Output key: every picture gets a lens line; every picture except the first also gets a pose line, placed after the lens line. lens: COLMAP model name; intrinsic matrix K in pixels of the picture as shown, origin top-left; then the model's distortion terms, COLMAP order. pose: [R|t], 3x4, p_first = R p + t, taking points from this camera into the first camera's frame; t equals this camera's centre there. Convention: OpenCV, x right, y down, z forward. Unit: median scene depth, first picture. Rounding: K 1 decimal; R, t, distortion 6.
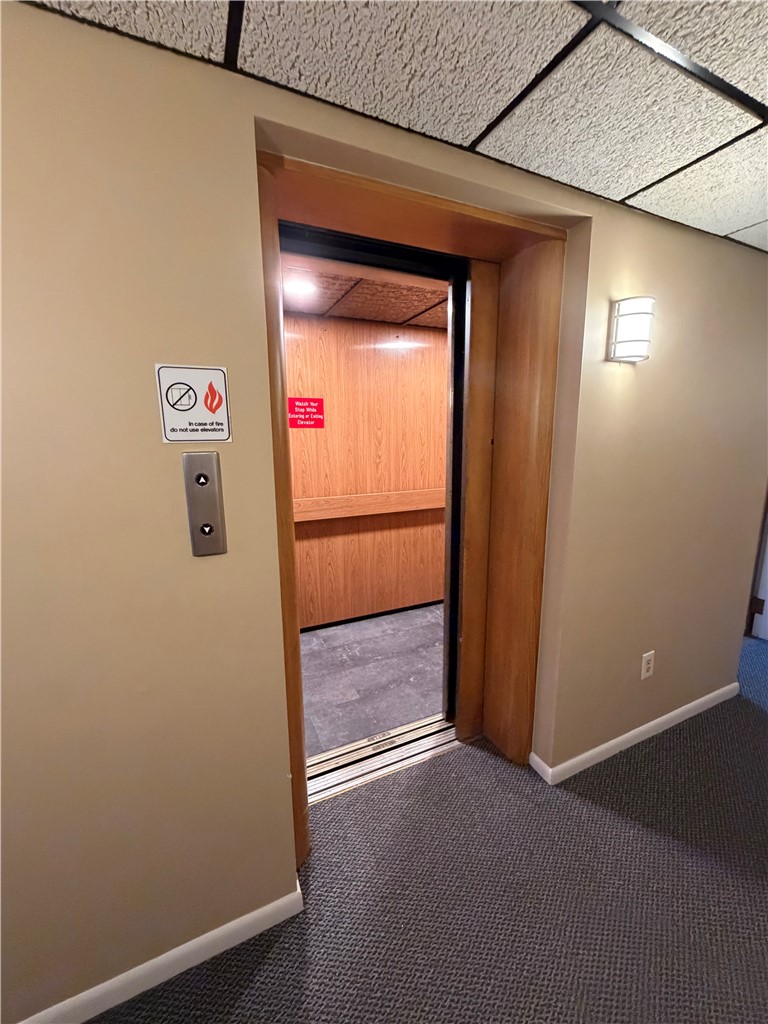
lens RADIAL K [[411.4, 0, 383.9], [0, 411.4, 511.8], [0, 0, 1]] dist [0.001818, -0.000471]
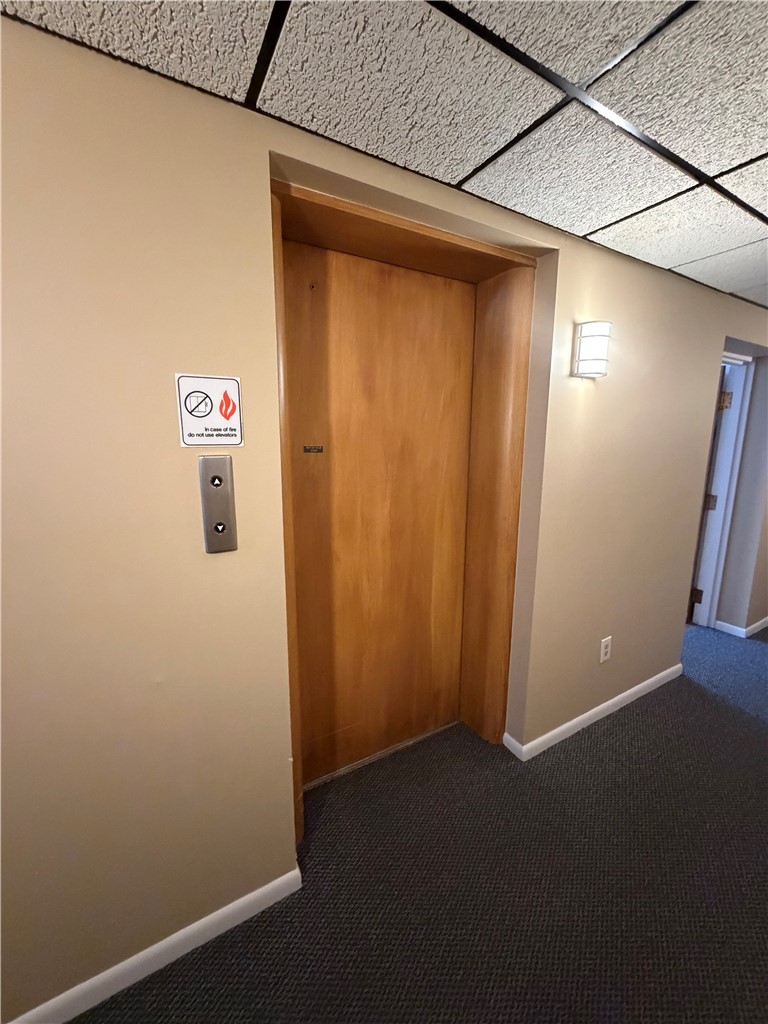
lens RADIAL K [[411.4, 0, 384.9], [0, 411.4, 512.3], [0, 0, 1]] dist [0.001818, -0.000471]
pose [[0.996014, -0.003439, 0.089128, -0.091394], [0.003730, 0.999988, -0.003100, 0.007138], [-0.089116, 0.003420, 0.996015, -0.098025]]
